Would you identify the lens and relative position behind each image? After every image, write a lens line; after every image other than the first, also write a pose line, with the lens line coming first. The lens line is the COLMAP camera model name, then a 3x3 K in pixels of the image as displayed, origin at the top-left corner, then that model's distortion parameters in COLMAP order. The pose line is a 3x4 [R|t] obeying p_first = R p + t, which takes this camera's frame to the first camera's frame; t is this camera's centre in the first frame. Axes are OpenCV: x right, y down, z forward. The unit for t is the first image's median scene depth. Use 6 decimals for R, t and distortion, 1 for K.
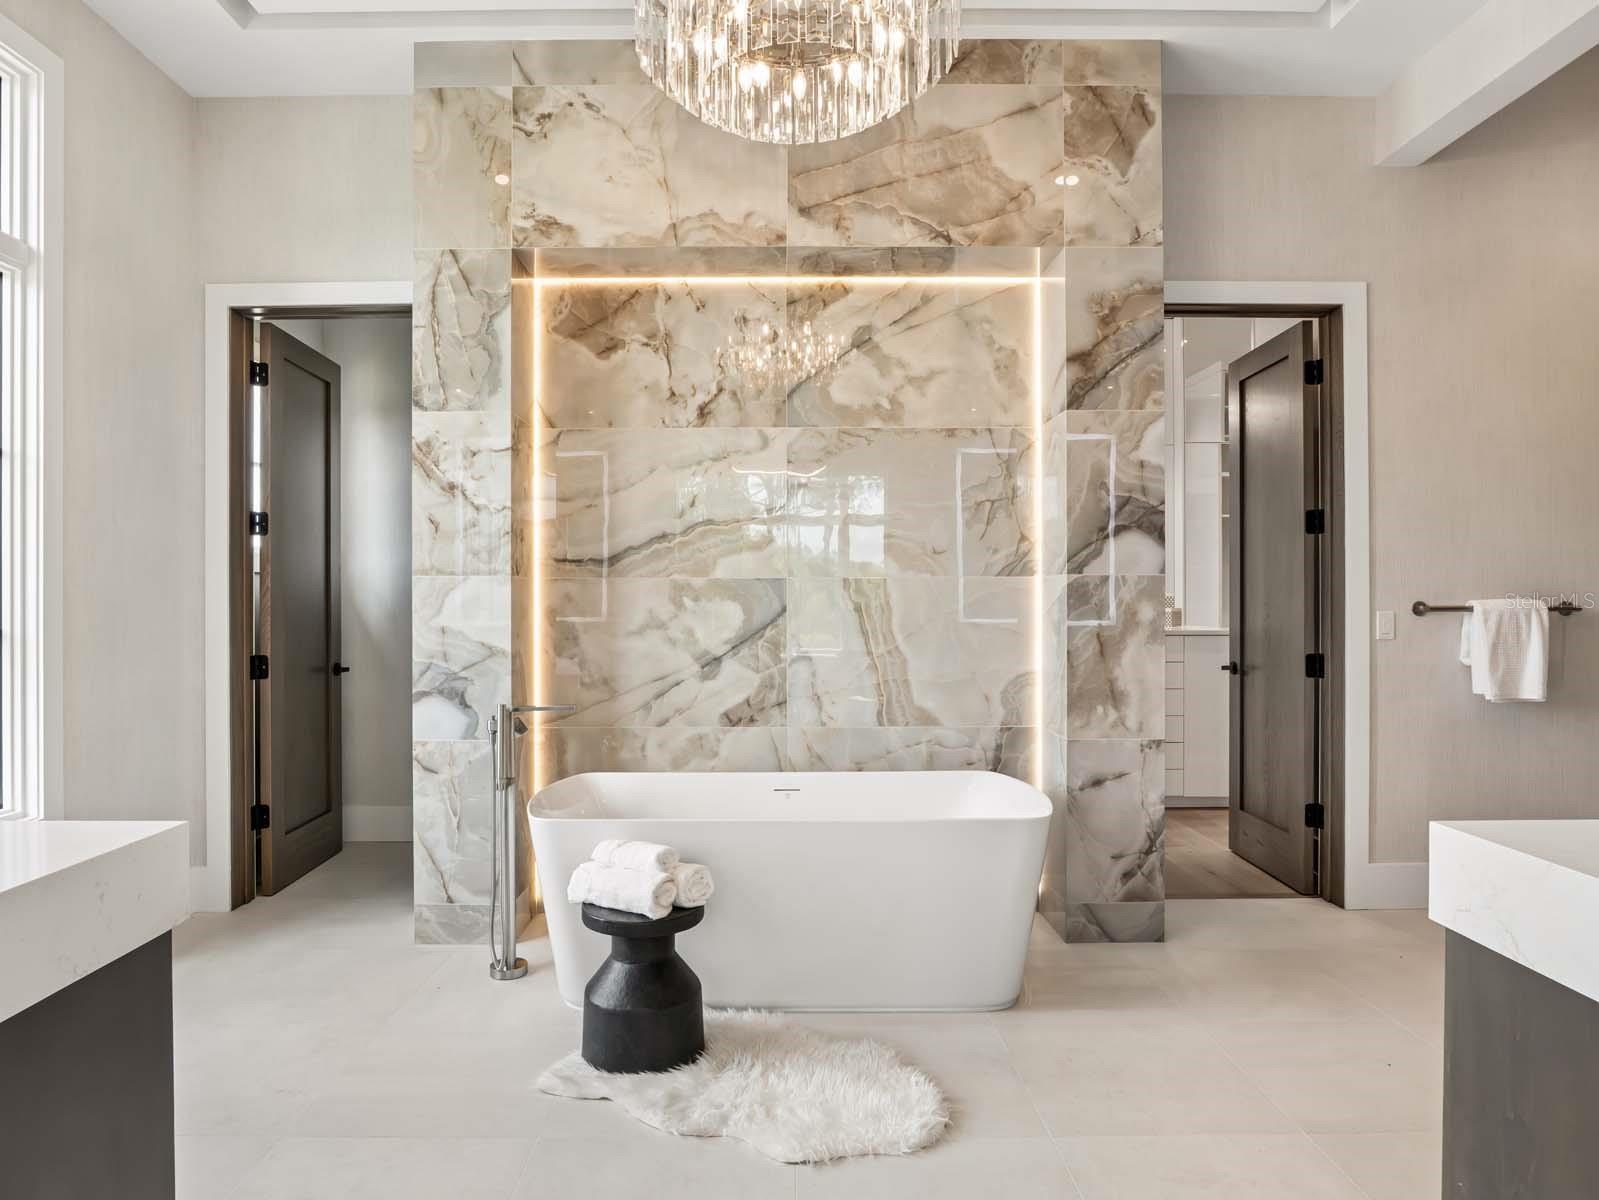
lens RADIAL K [[958.9, 0, 786.0], [0, 958.9, 597.7], [0, 0, 1]] dist [-0.026639, 0.003621]
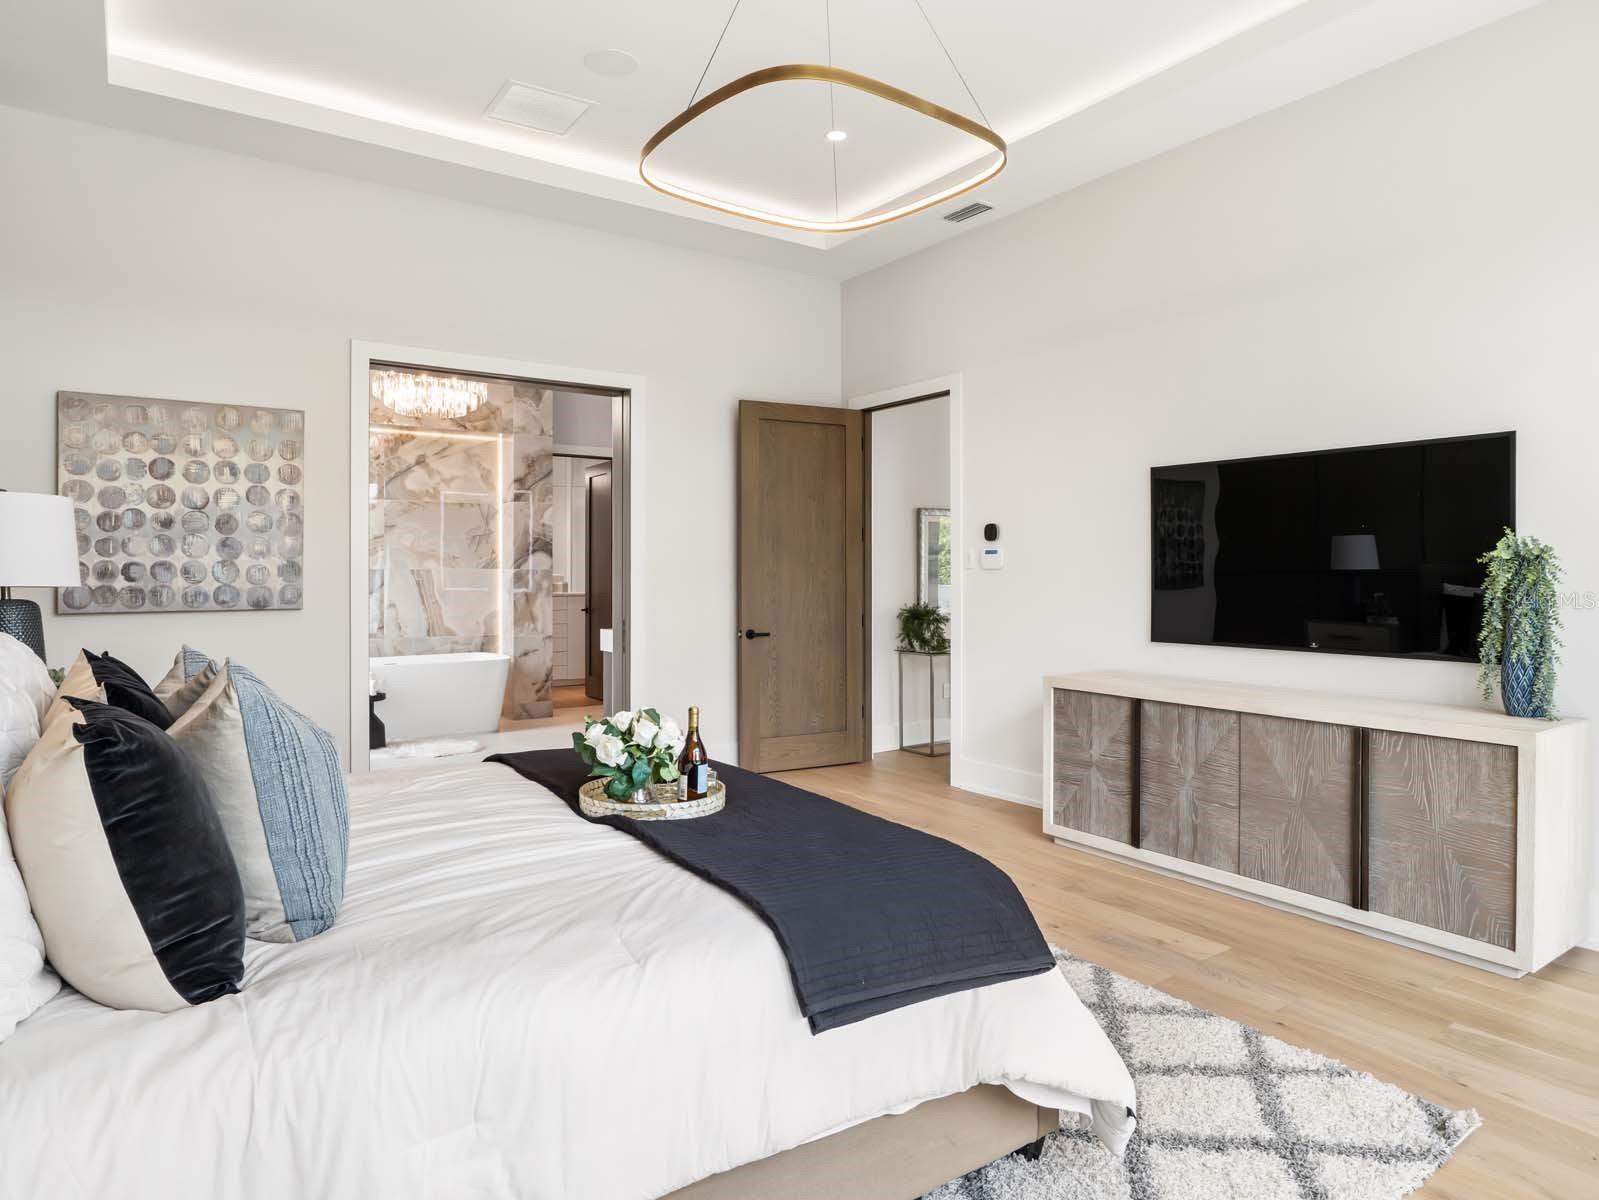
lens RADIAL K [[958.9, 0, 793.7], [0, 958.9, 586.1], [0, 0, 1]] dist [-0.026639, 0.003621]
pose [[0.826584, -0.004253, 0.562797, -0.458390], [-0.004774, 0.999882, 0.014568, -0.018645], [-0.562793, -0.014729, 0.826467, -1.330233]]
